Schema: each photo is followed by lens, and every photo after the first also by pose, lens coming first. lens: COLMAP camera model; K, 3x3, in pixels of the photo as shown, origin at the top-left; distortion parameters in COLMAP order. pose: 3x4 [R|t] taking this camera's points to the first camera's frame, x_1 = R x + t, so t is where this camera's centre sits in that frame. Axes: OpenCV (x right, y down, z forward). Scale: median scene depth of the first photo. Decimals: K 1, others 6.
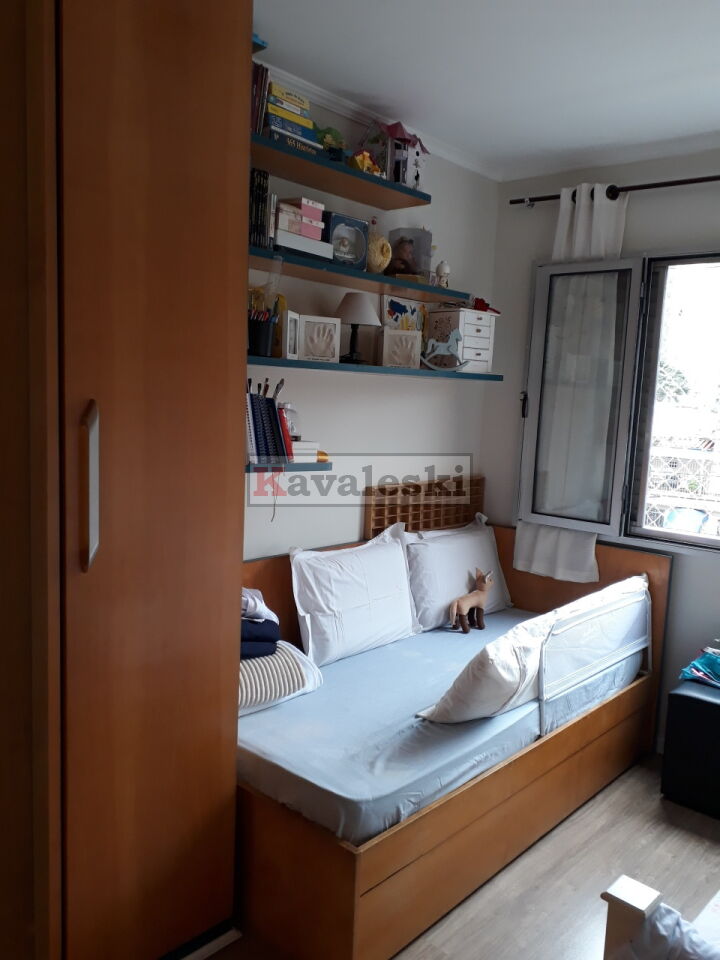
lens RADIAL K [[763.5, 0, 367.9], [0, 763.5, 491.1], [0, 0, 1]] dist [0.180560, -0.417661]
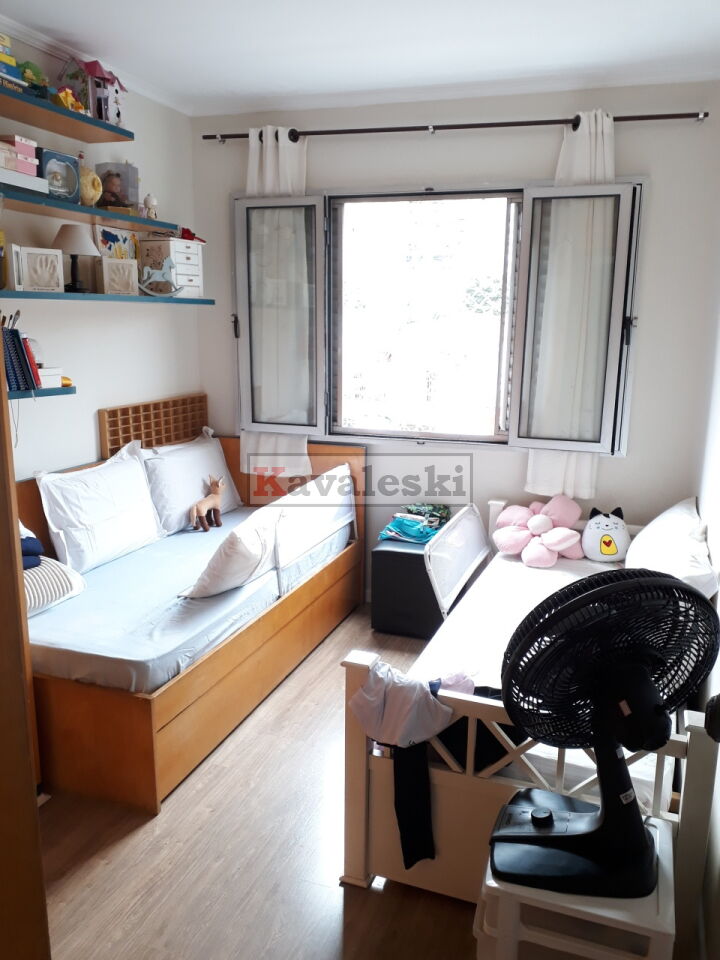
lens RADIAL K [[762.1, 0, 378.1], [0, 762.1, 496.8], [0, 0, 1]] dist [-0.007422, -0.010220]
pose [[0.920642, -0.114692, 0.373182, -0.057339], [0.072078, 0.989376, 0.126254, 0.009526], [-0.383698, -0.089337, 0.919127, -0.139800]]
